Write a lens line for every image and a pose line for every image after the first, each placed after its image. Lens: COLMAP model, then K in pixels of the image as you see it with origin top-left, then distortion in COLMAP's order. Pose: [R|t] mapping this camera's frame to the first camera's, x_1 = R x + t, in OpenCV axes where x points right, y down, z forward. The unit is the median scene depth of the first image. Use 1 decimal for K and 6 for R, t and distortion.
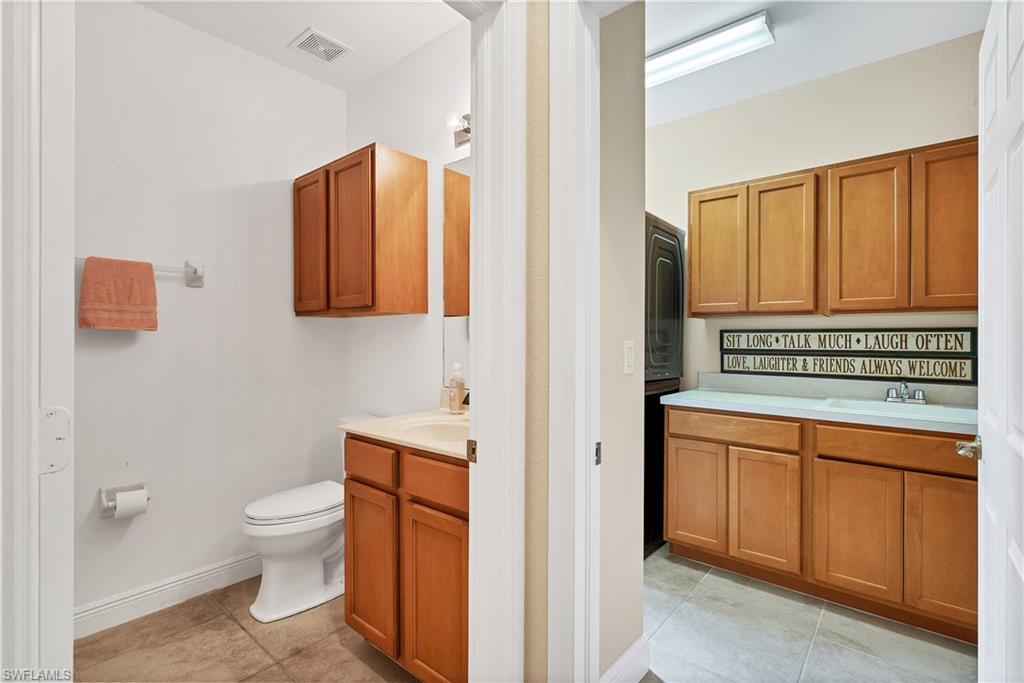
lens RADIAL K [[477.5, 0, 506.9], [0, 477.5, 344.9], [0, 0, 1]] dist [-0.008975, 0.000920]
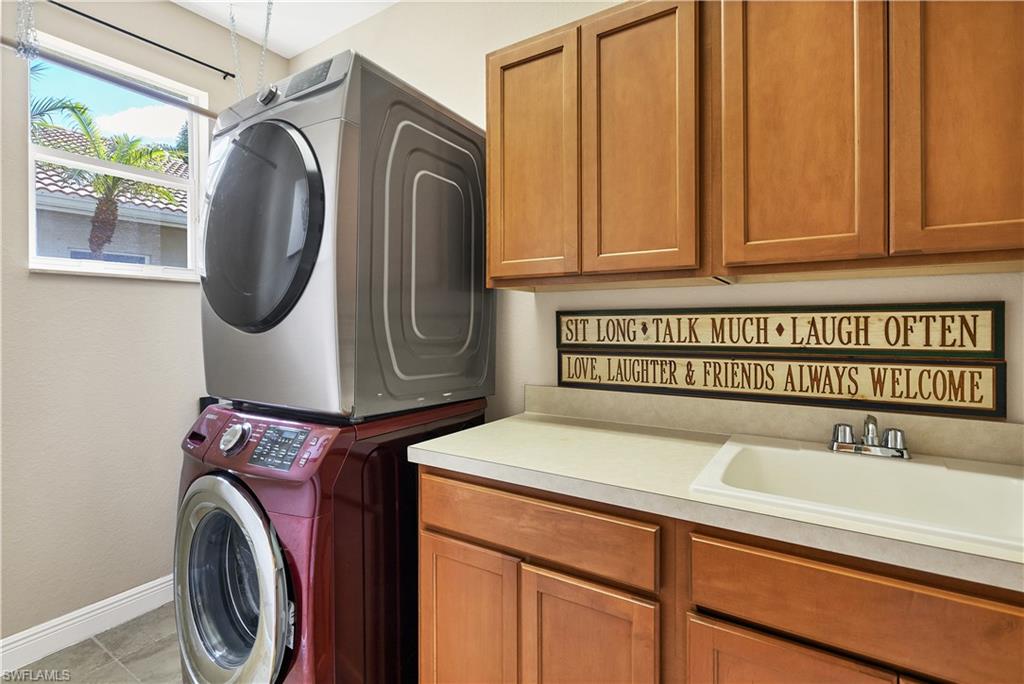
lens RADIAL K [[477.5, 0, 515.7], [0, 477.5, 332.7], [0, 0, 1]] dist [-0.008975, 0.000920]
pose [[0.990037, -0.008486, 0.140552, 0.392966], [0.008131, 0.999962, 0.003101, -0.009247], [-0.140573, -0.001928, 0.990068, 0.543024]]
